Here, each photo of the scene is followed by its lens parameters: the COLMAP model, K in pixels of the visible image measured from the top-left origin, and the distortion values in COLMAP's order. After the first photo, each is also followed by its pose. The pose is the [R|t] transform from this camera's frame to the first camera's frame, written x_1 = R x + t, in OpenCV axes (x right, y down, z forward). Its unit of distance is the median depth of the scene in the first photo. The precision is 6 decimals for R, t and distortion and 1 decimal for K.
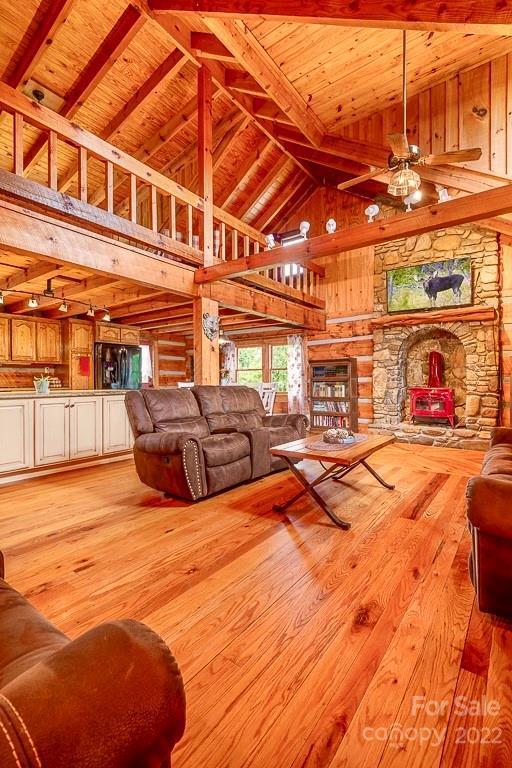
lens RADIAL K [[352.6, 0, 261.4], [0, 352.6, 380.3], [0, 0, 1]] dist [0.016515, -0.008172]
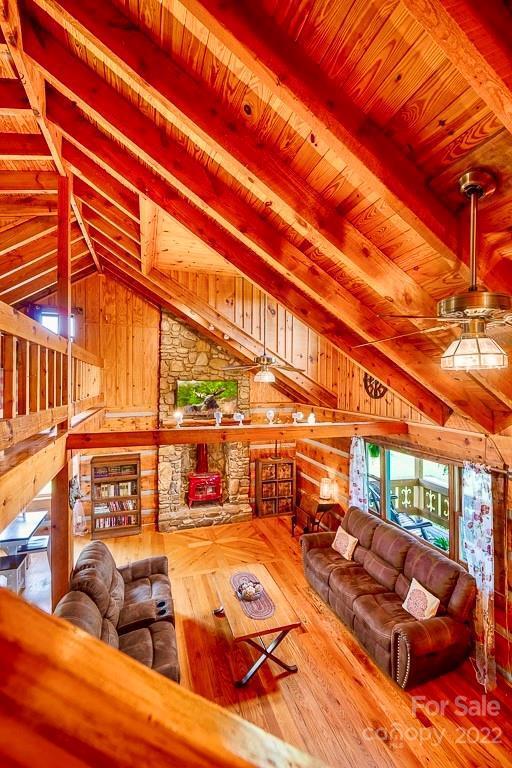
lens RADIAL K [[352.6, 0, 263.3], [0, 352.6, 379.9], [0, 0, 1]] dist [0.016515, -0.008172]
pose [[0.573816, 0.006042, 0.818962, -0.568629], [-0.006790, 0.999974, -0.002620, -0.418905], [-0.818956, -0.004058, 0.573842, 0.158824]]
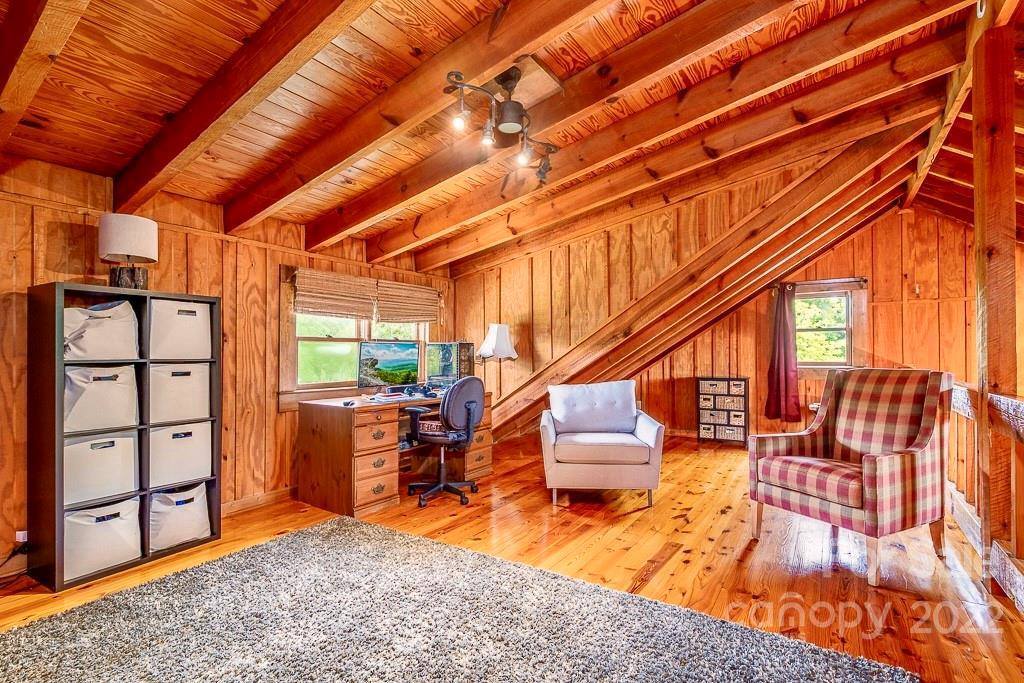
lens RADIAL K [[470.1, 0, 508.7], [0, 470.1, 344.5], [0, 0, 1]] dist [0.016515, -0.008172]
pose [[0.999627, -0.001629, 0.027276, -0.677077], [0.001761, 0.999987, -0.004833, -0.555725], [-0.027268, 0.004879, 0.999616, 0.529893]]
